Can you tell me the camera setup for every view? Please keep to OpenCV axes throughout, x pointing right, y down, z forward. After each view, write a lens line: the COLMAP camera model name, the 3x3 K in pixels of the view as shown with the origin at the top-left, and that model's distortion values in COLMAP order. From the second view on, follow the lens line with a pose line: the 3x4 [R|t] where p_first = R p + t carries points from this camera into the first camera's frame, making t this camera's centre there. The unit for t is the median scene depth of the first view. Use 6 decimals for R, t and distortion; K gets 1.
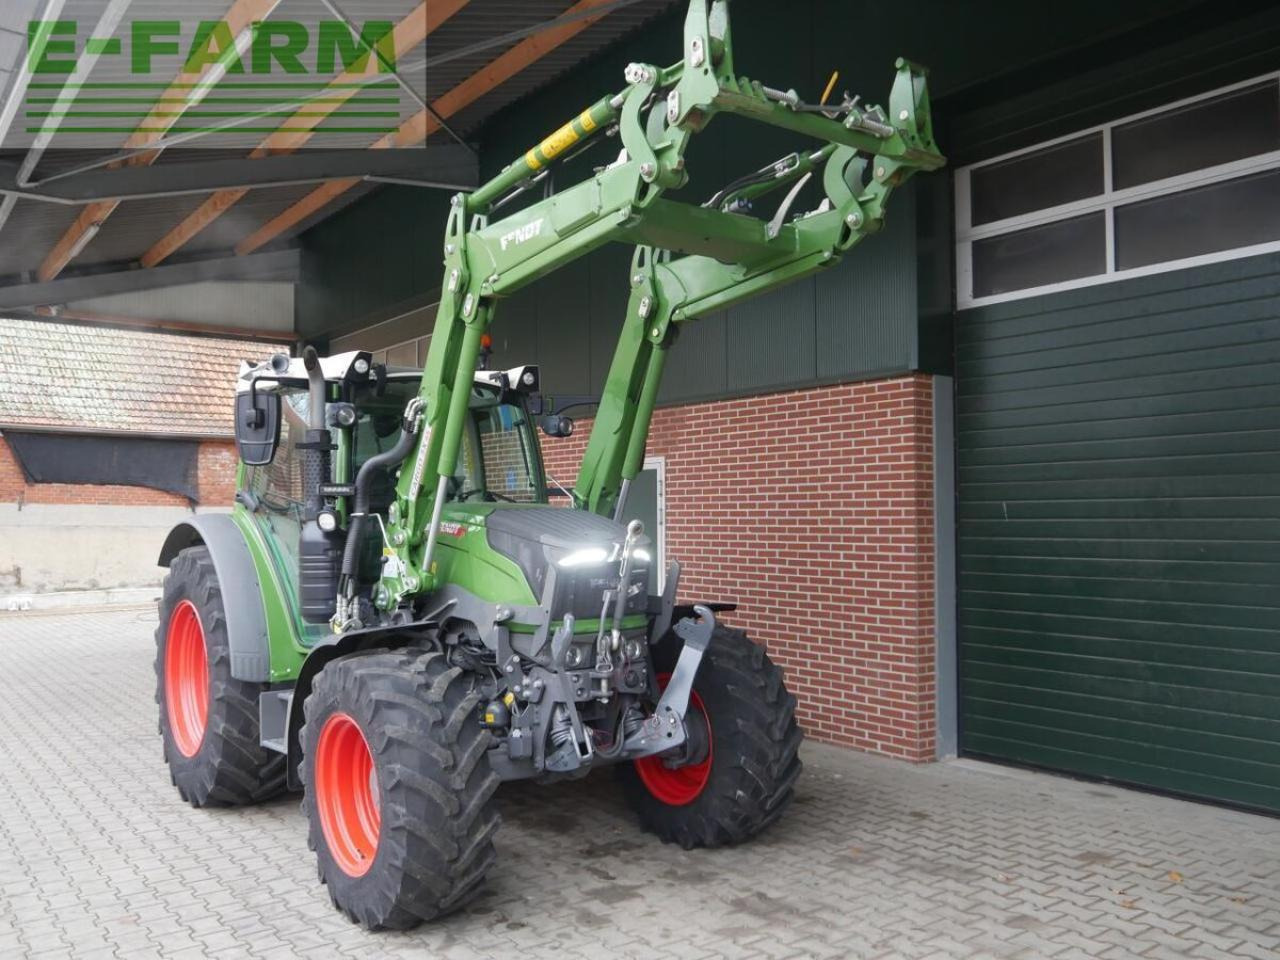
lens RADIAL K [[1061.9, 0, 650.7], [0, 1061.9, 483.1], [0, 0, 1]] dist [-0.019121, 0.011768]
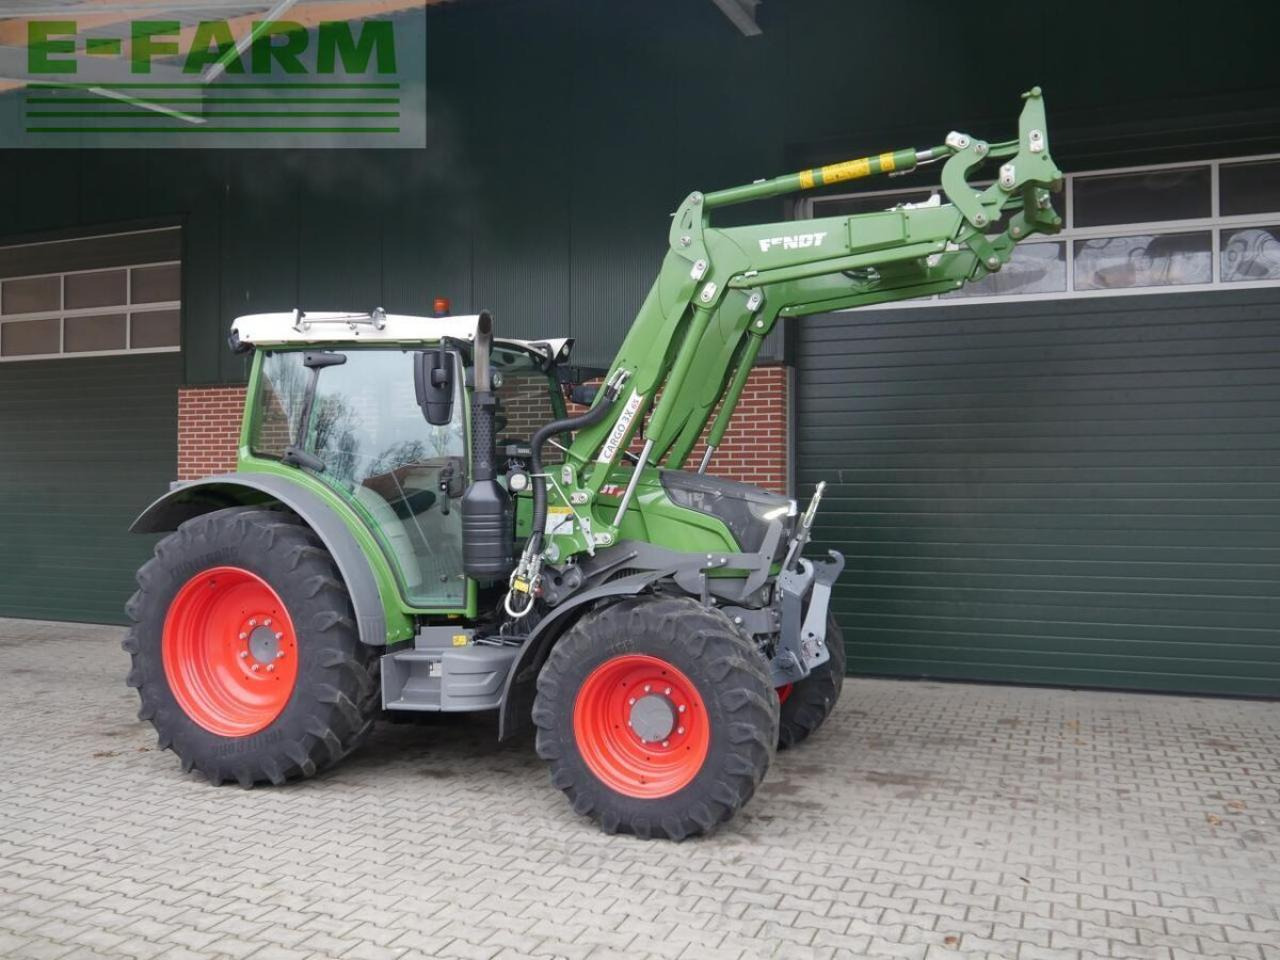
lens RADIAL K [[1061.9, 0, 635.8], [0, 1061.9, 485.0], [0, 0, 1]] dist [-0.019121, 0.011768]
pose [[0.855309, 0.006278, 0.518081, -0.795613], [-0.024291, 0.999313, 0.027993, 0.008760], [-0.517549, -0.036527, 0.854874, 0.056188]]
